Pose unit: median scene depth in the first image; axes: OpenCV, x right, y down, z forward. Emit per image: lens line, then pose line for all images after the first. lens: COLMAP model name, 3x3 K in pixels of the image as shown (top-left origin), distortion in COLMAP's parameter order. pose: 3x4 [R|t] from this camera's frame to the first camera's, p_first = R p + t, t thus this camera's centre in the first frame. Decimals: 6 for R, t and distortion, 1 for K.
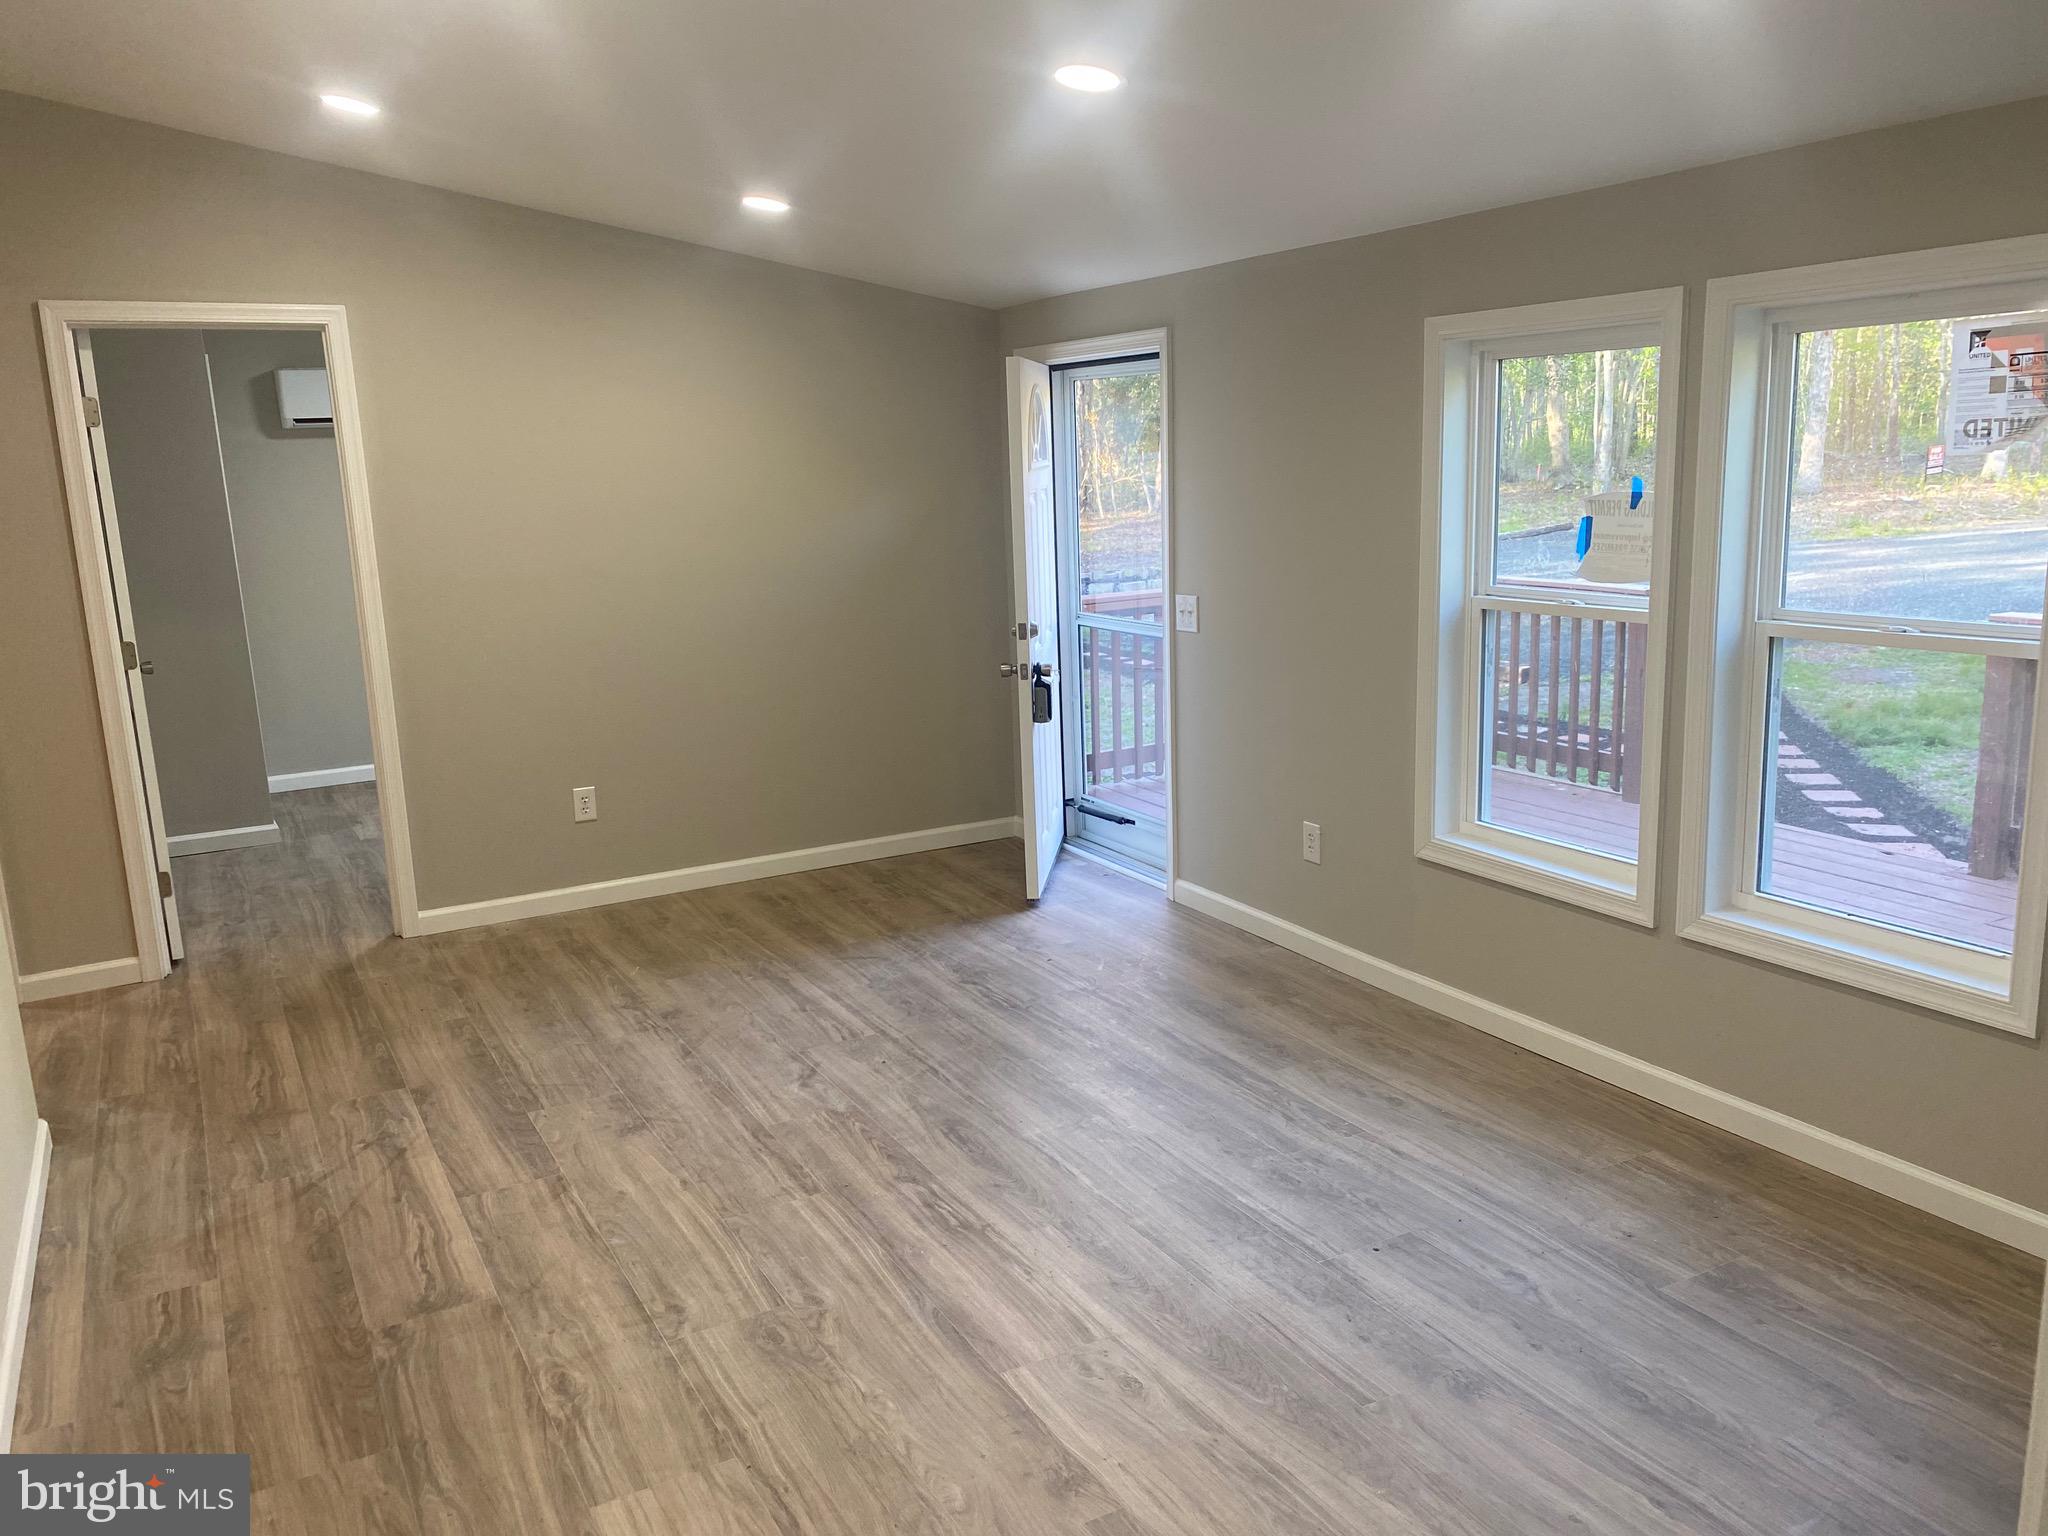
lens RADIAL K [[1546.5, 0, 994.7], [0, 1546.5, 765.7], [0, 0, 1]] dist [0.027636, -0.024471]
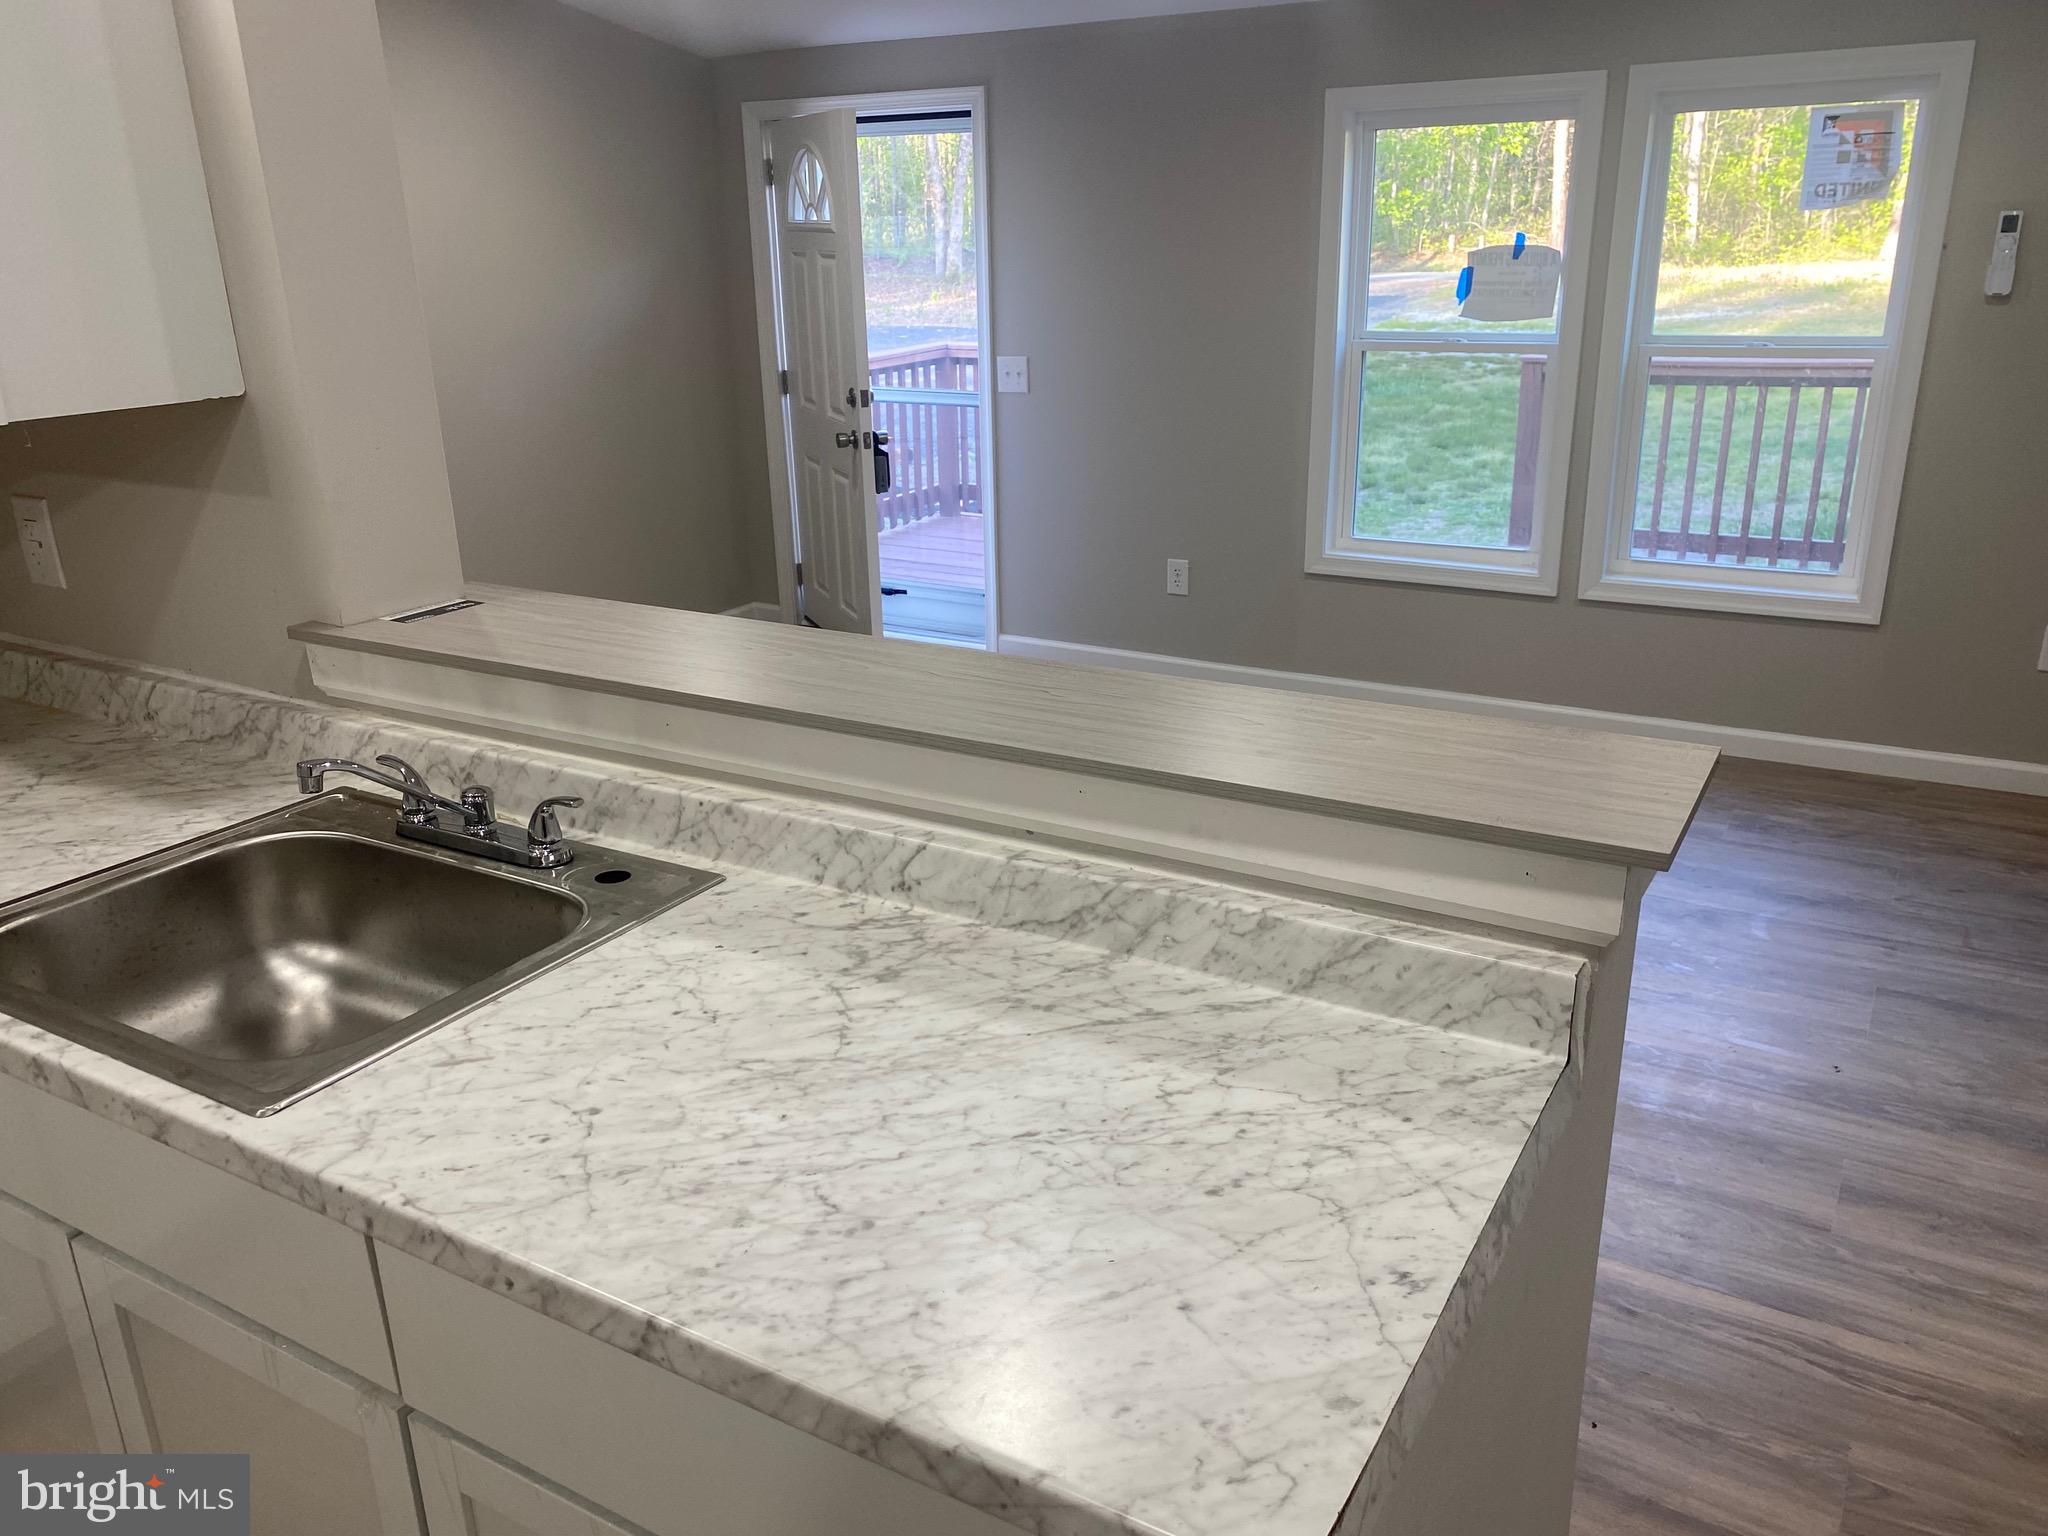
lens RADIAL K [[1546.5, 0, 994.7], [0, 1546.5, 765.7], [0, 0, 1]] dist [0.027636, -0.024471]
pose [[0.864395, -0.153270, 0.478884, -0.596171], [0.093654, 0.984819, 0.146152, 0.011102], [-0.494015, -0.081483, 0.865627, 0.106725]]
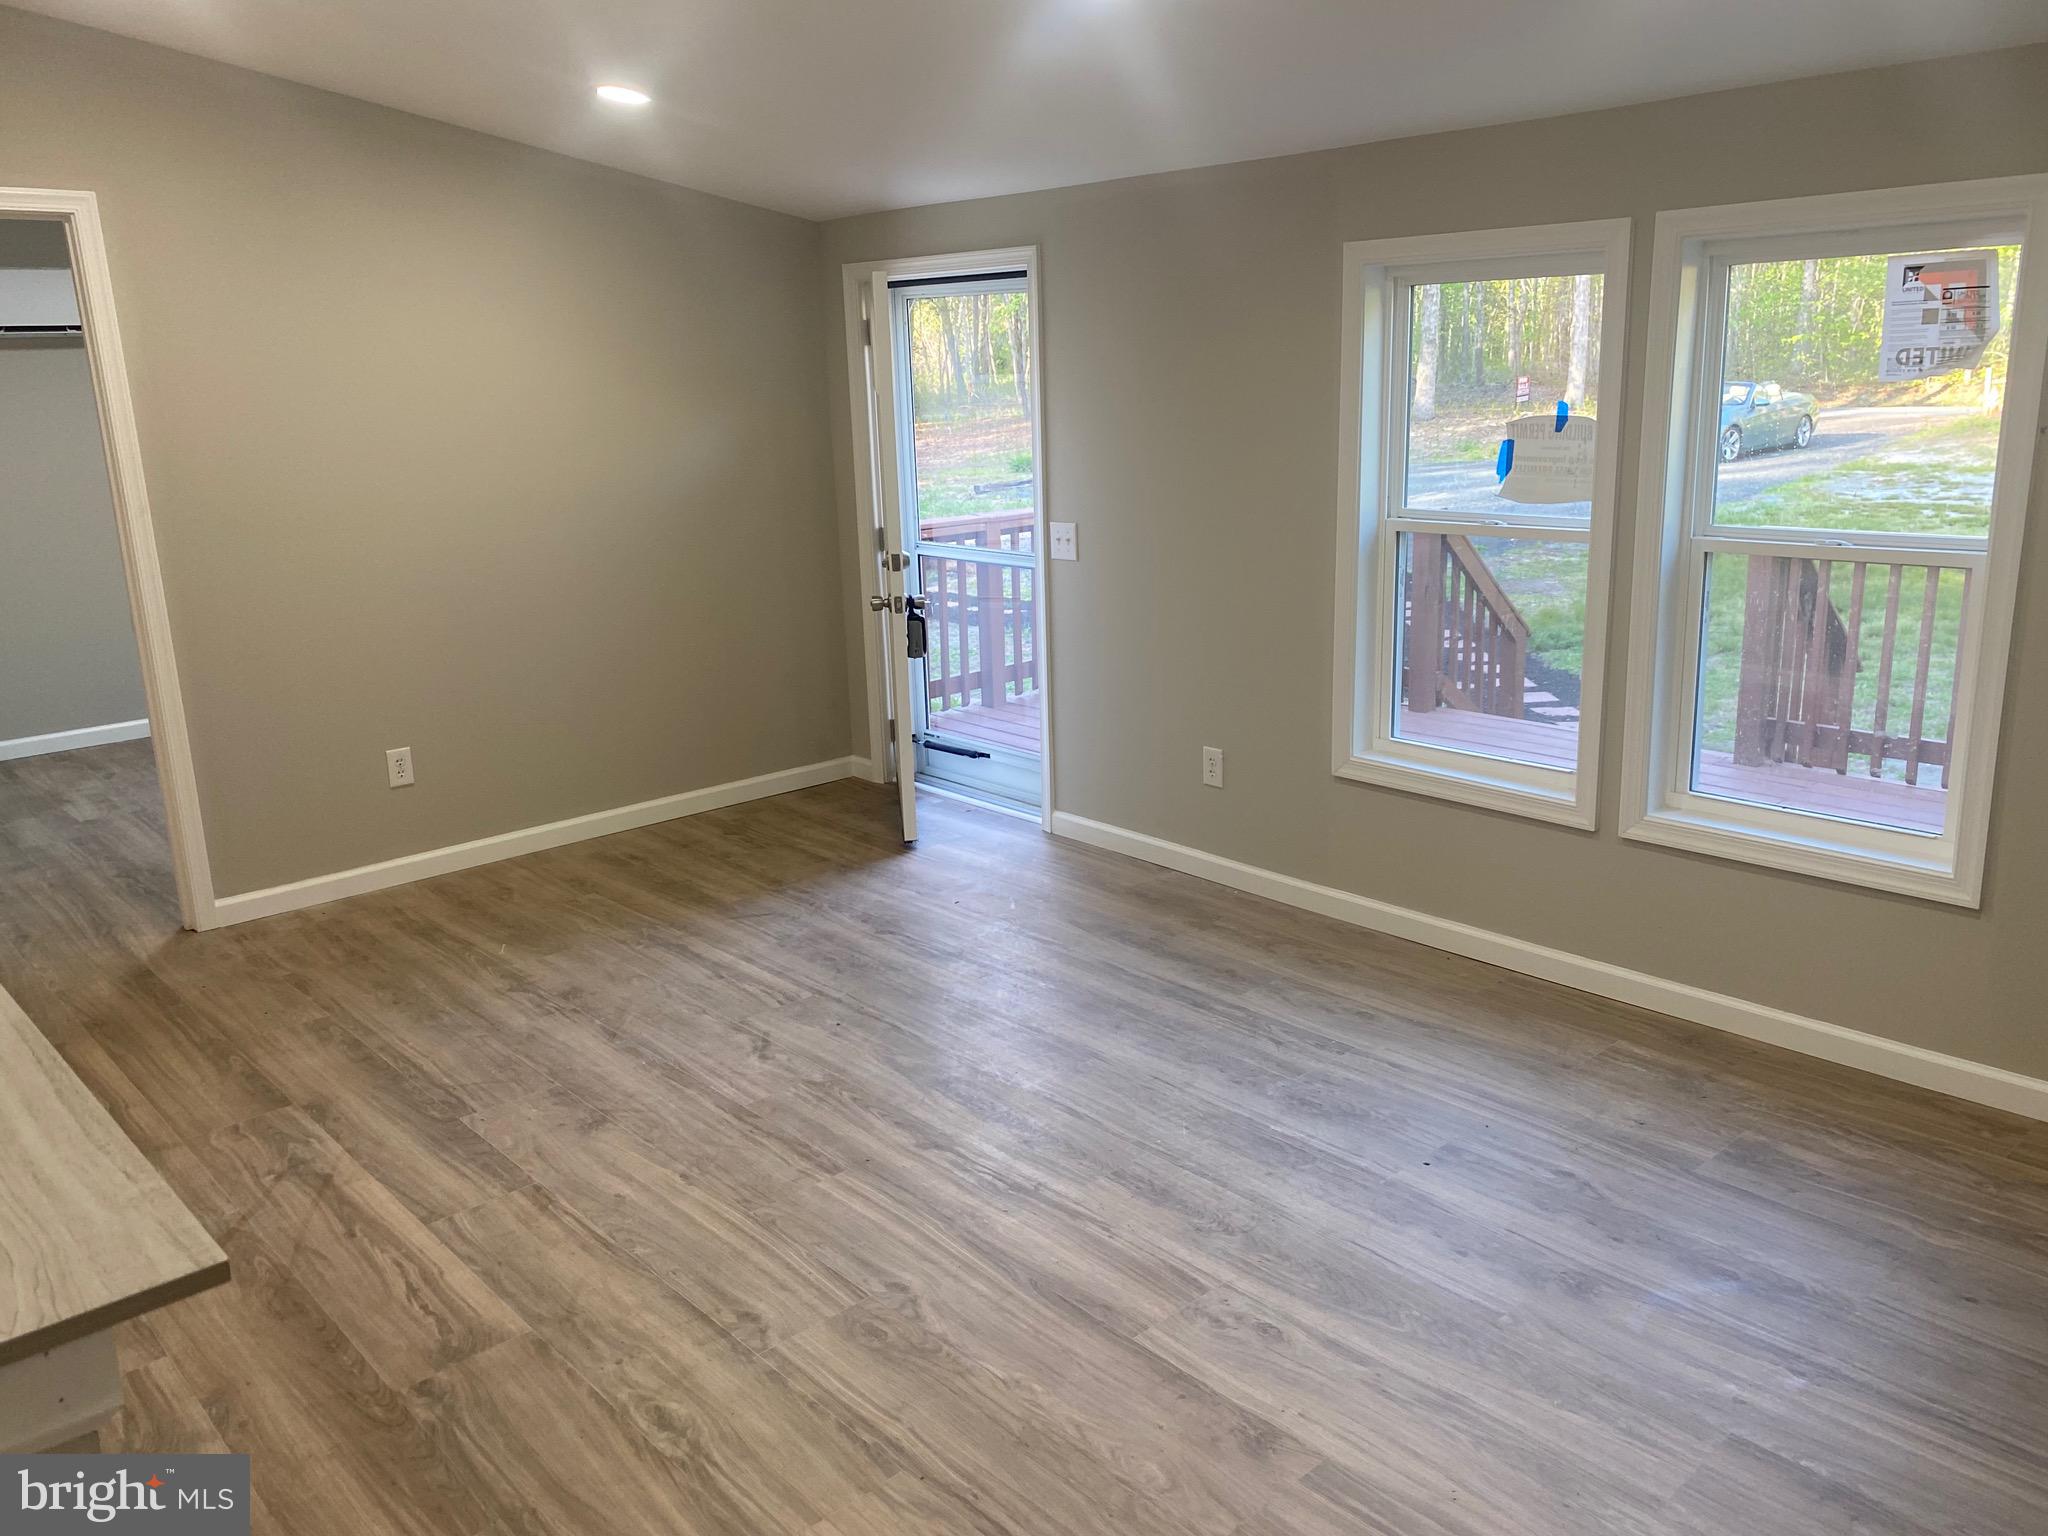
lens RADIAL K [[1549.6, 0, 1022.1], [0, 1549.6, 748.1], [0, 0, 1]] dist [0.016035, -0.005581]
pose [[0.969608, -0.050689, 0.239357, -0.198898], [0.042266, 0.998297, 0.040198, -0.010631], [-0.240987, -0.028859, 0.970099, 0.068233]]
